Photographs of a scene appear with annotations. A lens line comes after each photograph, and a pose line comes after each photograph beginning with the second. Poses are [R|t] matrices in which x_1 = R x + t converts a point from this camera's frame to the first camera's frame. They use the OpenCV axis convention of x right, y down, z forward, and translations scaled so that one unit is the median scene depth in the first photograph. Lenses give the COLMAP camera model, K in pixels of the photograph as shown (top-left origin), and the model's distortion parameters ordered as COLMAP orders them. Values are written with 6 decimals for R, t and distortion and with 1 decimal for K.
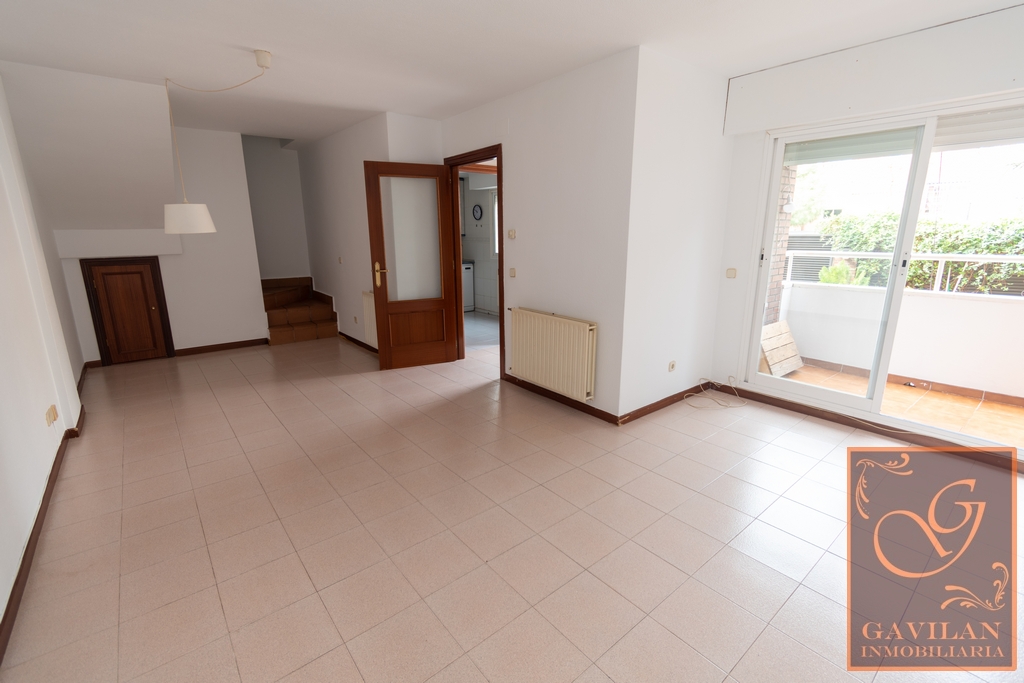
lens RADIAL K [[458.9, 0, 514.7], [0, 458.9, 339.5], [0, 0, 1]] dist [0.001768, 0.000309]
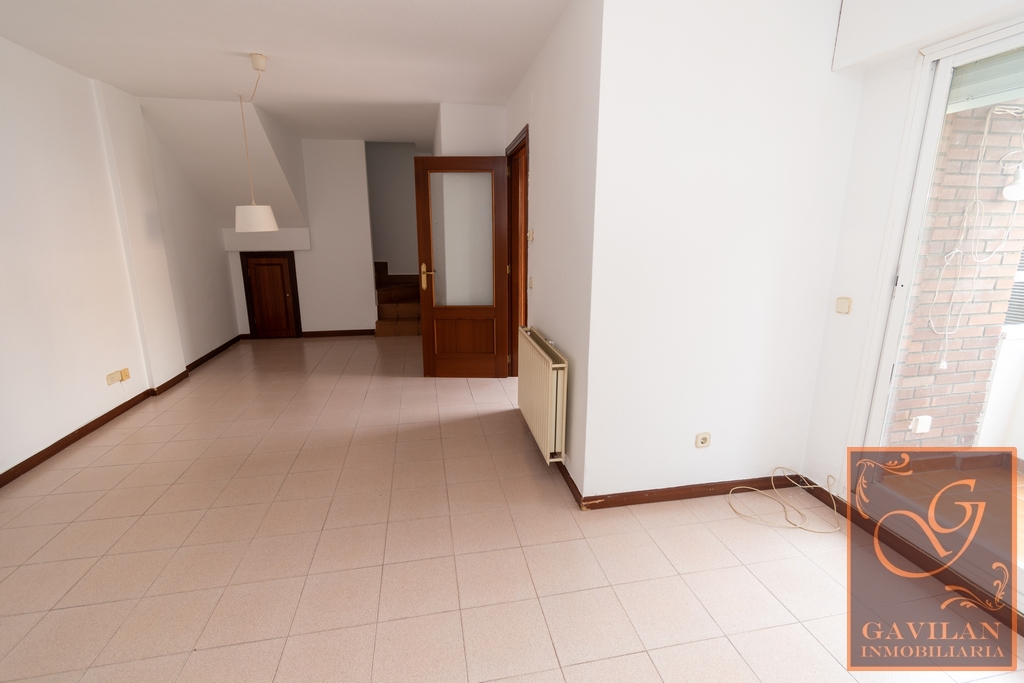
lens RADIAL K [[466.4, 0, 512.6], [0, 466.4, 339.4], [0, 0, 1]] dist [0.002947, -0.001347]
pose [[0.879496, 0.113106, -0.462269, 0.361781], [-0.114599, 0.993098, 0.024955, -0.063443], [0.461902, 0.031028, 0.886388, 0.259008]]
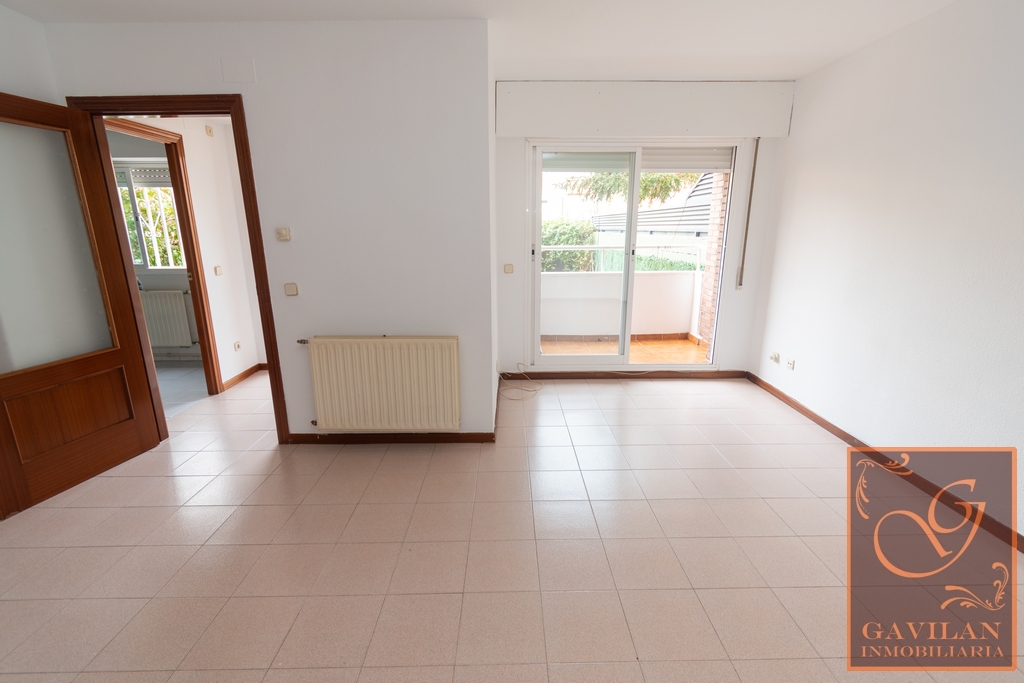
lens RADIAL K [[446.5, 0, 514.9], [0, 446.5, 337.6], [0, 0, 1]] dist [-0.000304, -0.000374]
pose [[0.627950, -0.184168, 0.756149, -0.315871], [0.181652, 0.979444, 0.087700, -0.072386], [-0.756757, 0.082285, 0.648496, 0.314076]]
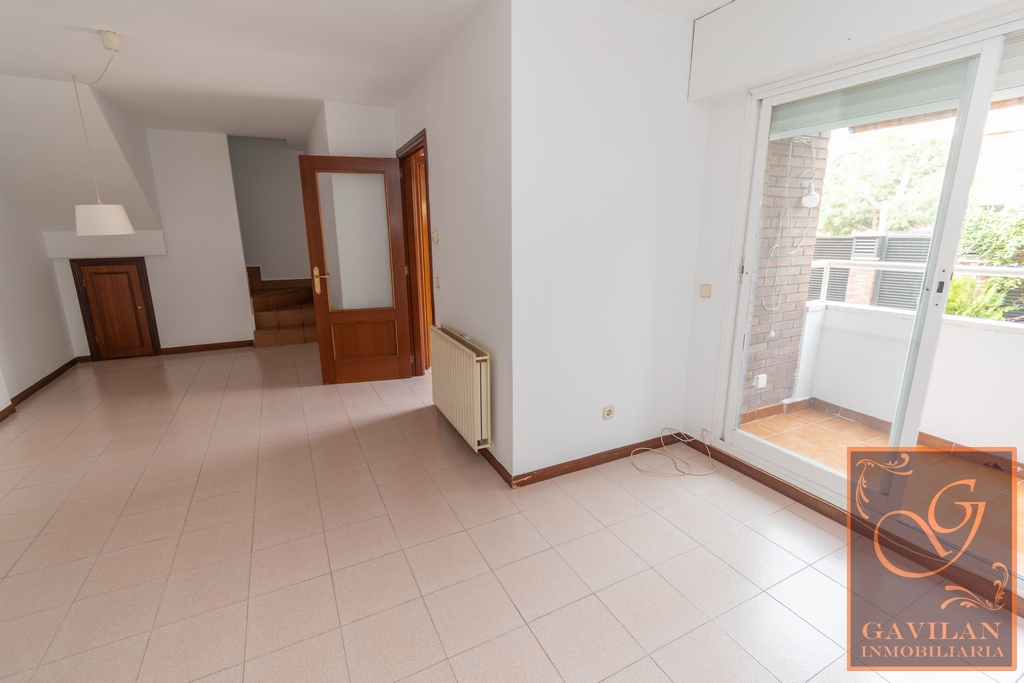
lens RADIAL K [[458.9, 0, 514.7], [0, 458.9, 339.5], [0, 0, 1]] dist [0.001768, 0.000309]
pose [[0.977110, 0.048396, -0.207155, 0.313655], [-0.048559, 0.998811, 0.004301, -0.052096], [0.207117, 0.005857, 0.978299, 0.210225]]
